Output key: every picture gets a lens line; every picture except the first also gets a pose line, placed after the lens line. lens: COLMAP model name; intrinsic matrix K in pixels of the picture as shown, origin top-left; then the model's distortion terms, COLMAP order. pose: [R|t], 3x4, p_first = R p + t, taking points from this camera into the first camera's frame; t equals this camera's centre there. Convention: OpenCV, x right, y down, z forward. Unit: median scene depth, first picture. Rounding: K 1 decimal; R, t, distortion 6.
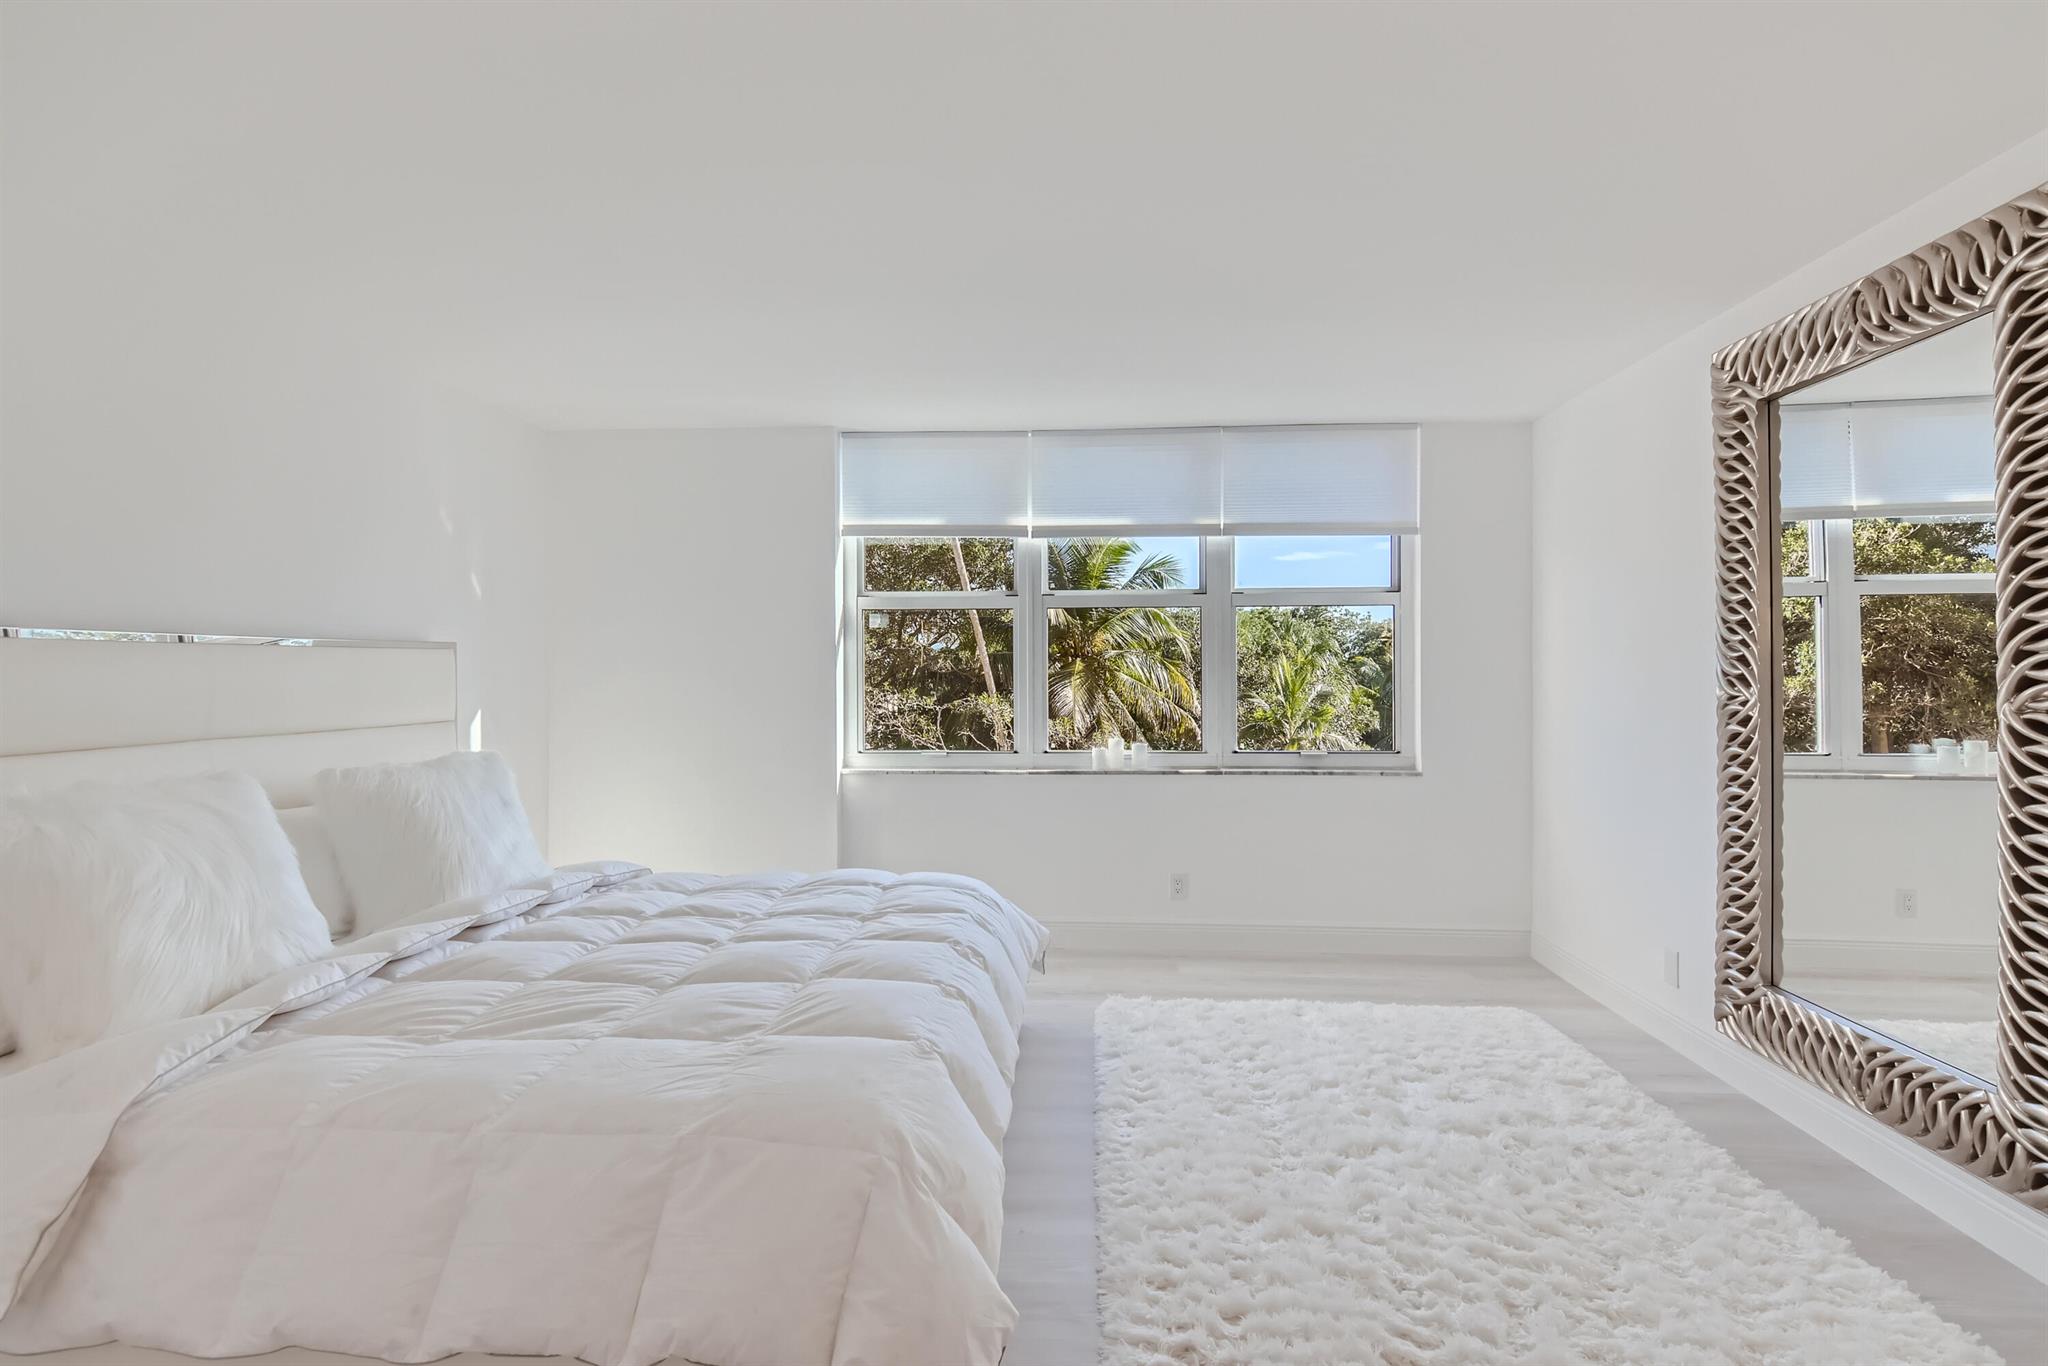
lens RADIAL K [[987.3, 0, 1039.2], [0, 987.3, 689.2], [0, 0, 1]] dist [0.020216, -0.006147]
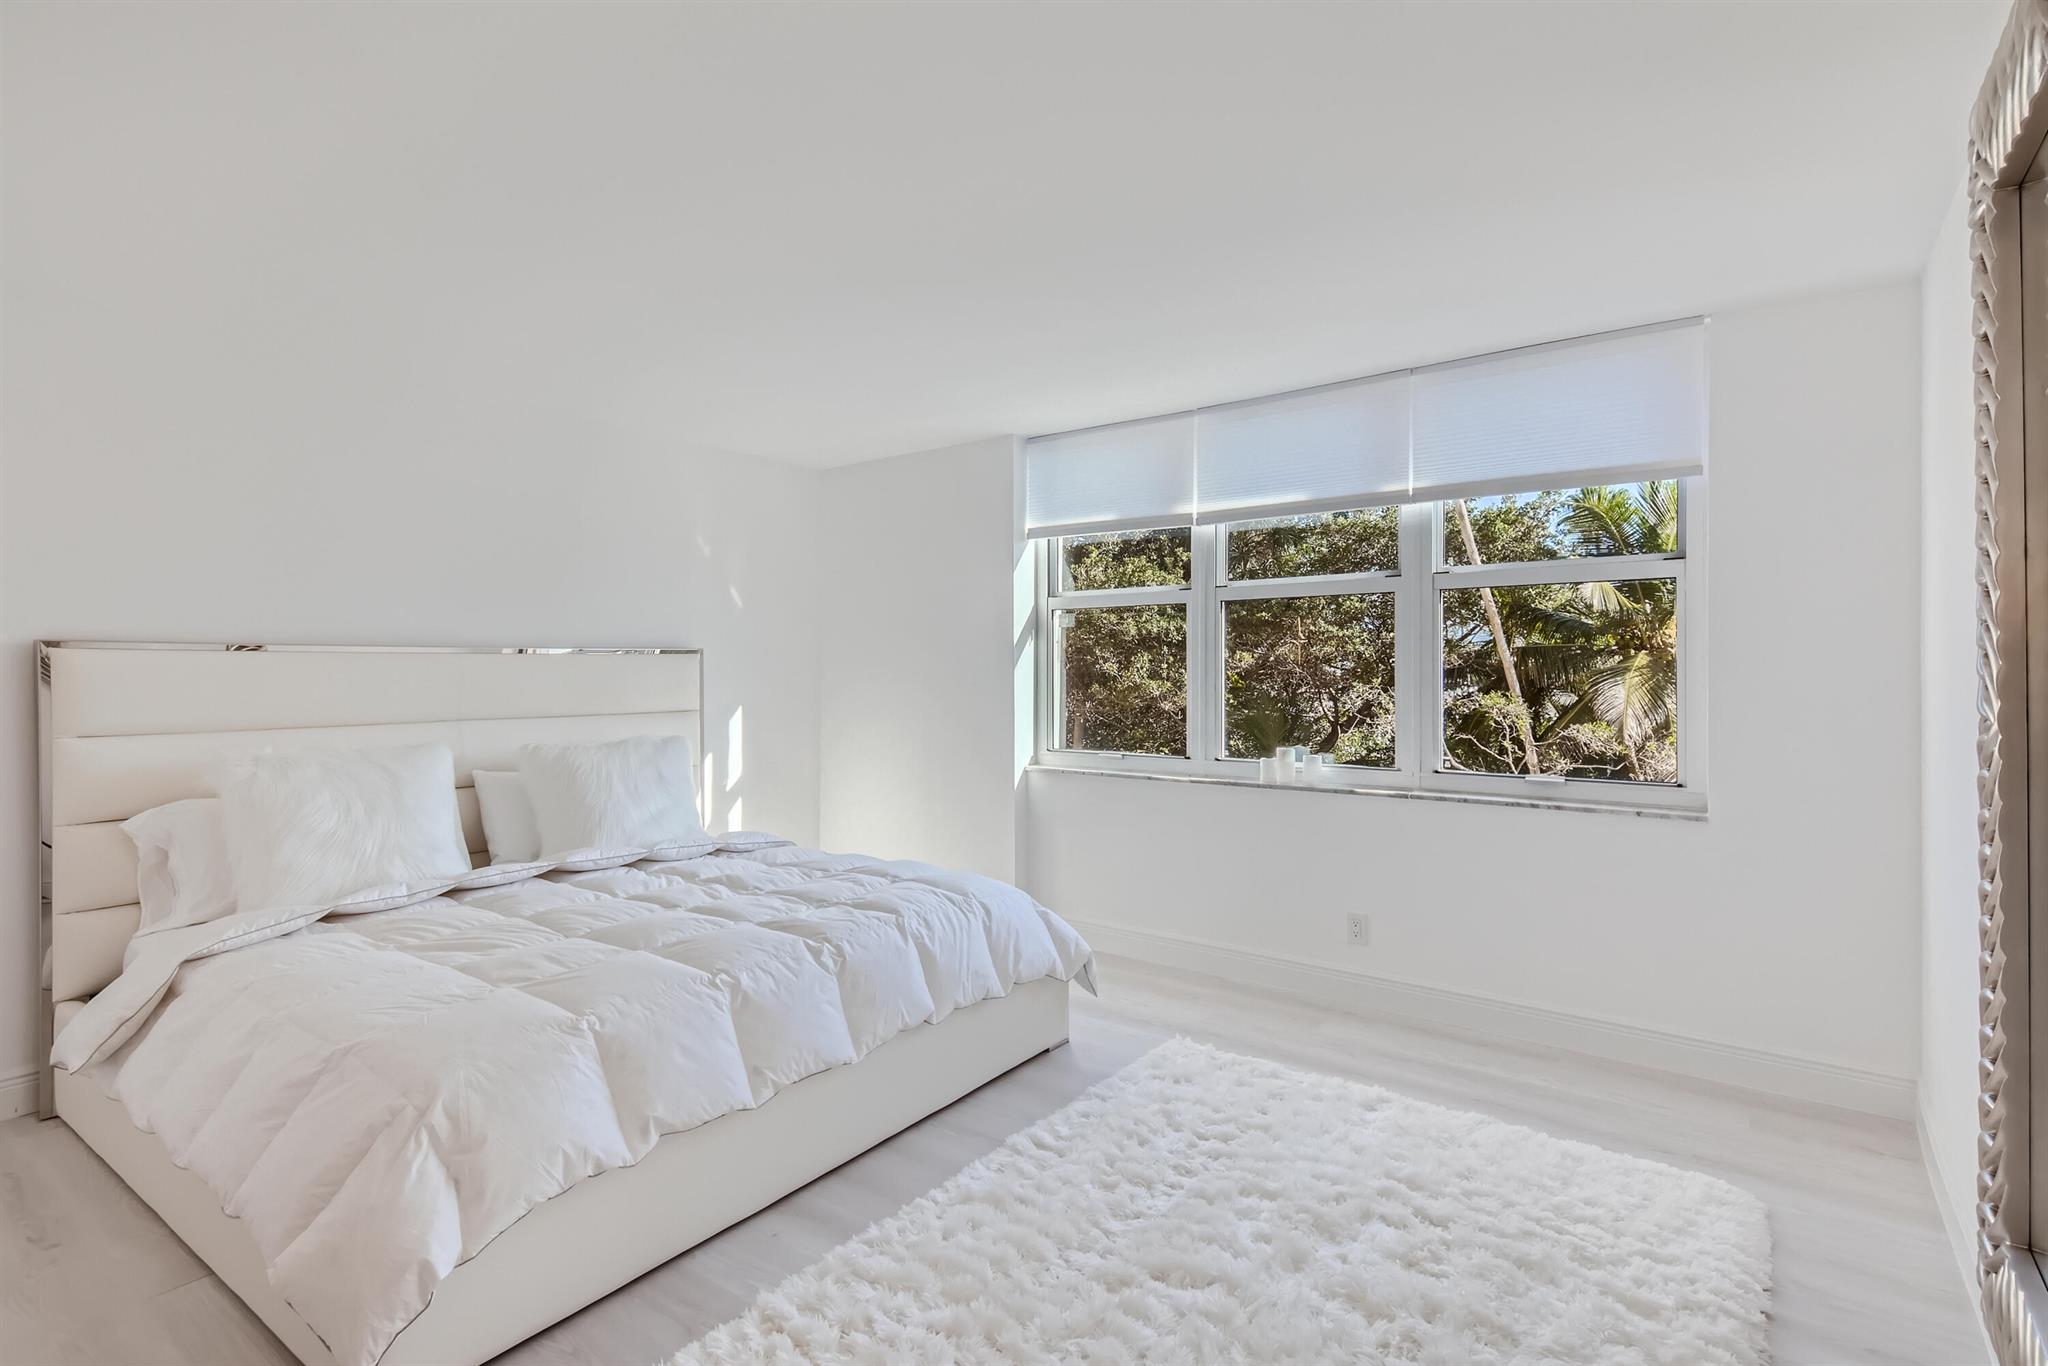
lens RADIAL K [[987.3, 0, 1043.3], [0, 987.3, 682.2], [0, 0, 1]] dist [0.020216, -0.006147]
pose [[0.832559, 0.006005, -0.553903, 0.583480], [-0.007210, 0.999974, 0.000004, -0.010440], [0.553889, 0.003990, 0.832581, 0.238844]]
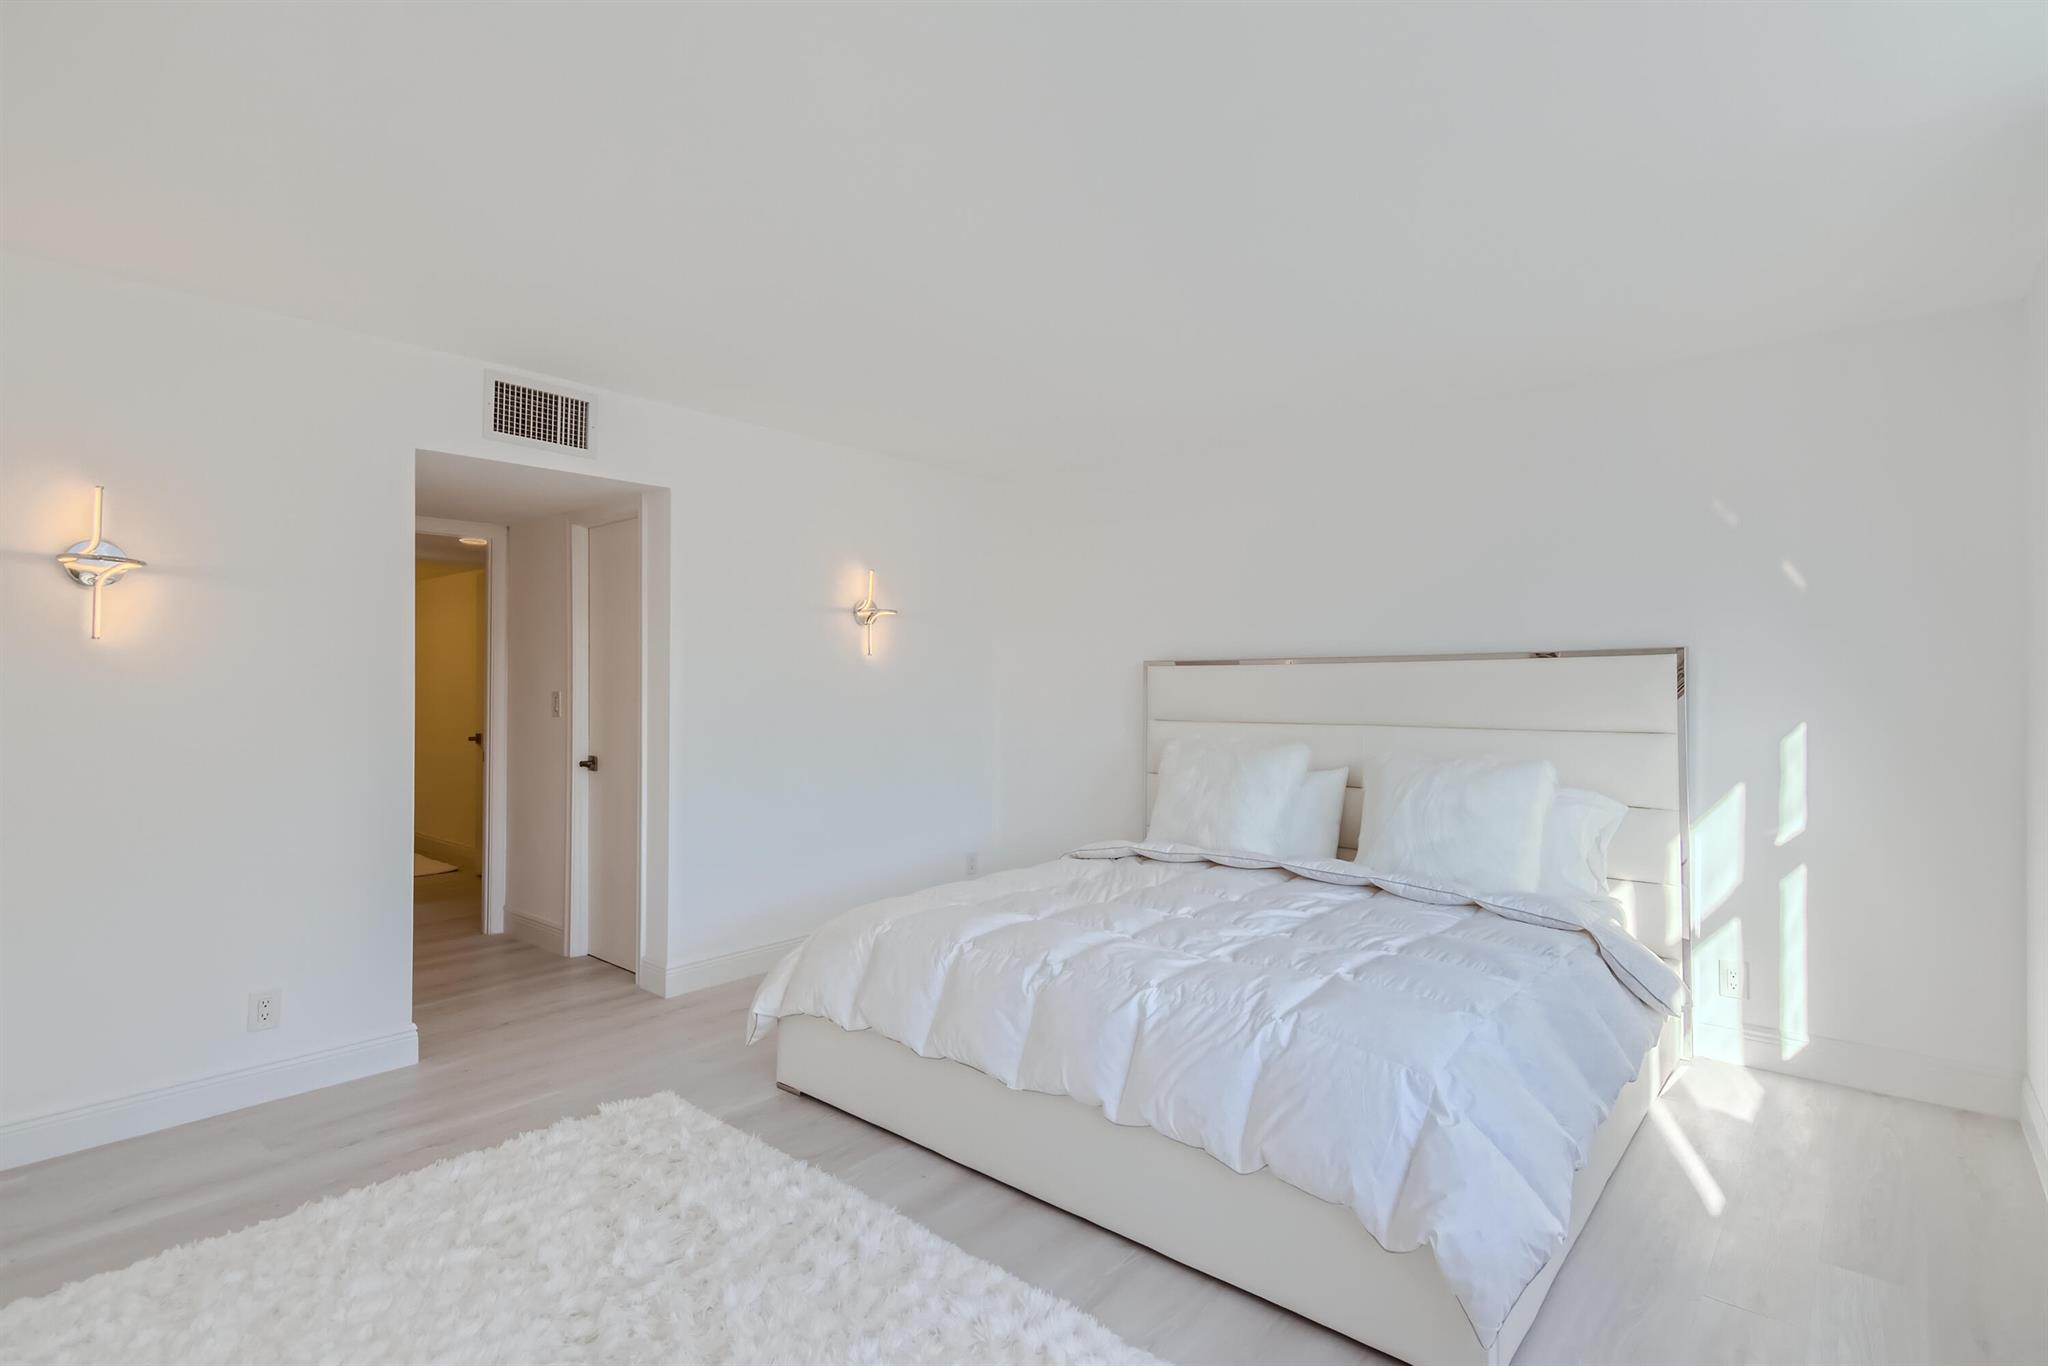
lens RADIAL K [[959.7, 0, 1031.5], [0, 959.7, 674.2], [0, 0, 1]] dist [0.002483, 0.000145]
pose [[-0.630217, 0.000408, -0.776419, 0.583116], [-0.005857, 0.999969, 0.005280, -0.027751], [0.776397, 0.007875, -0.630195, 1.352723]]
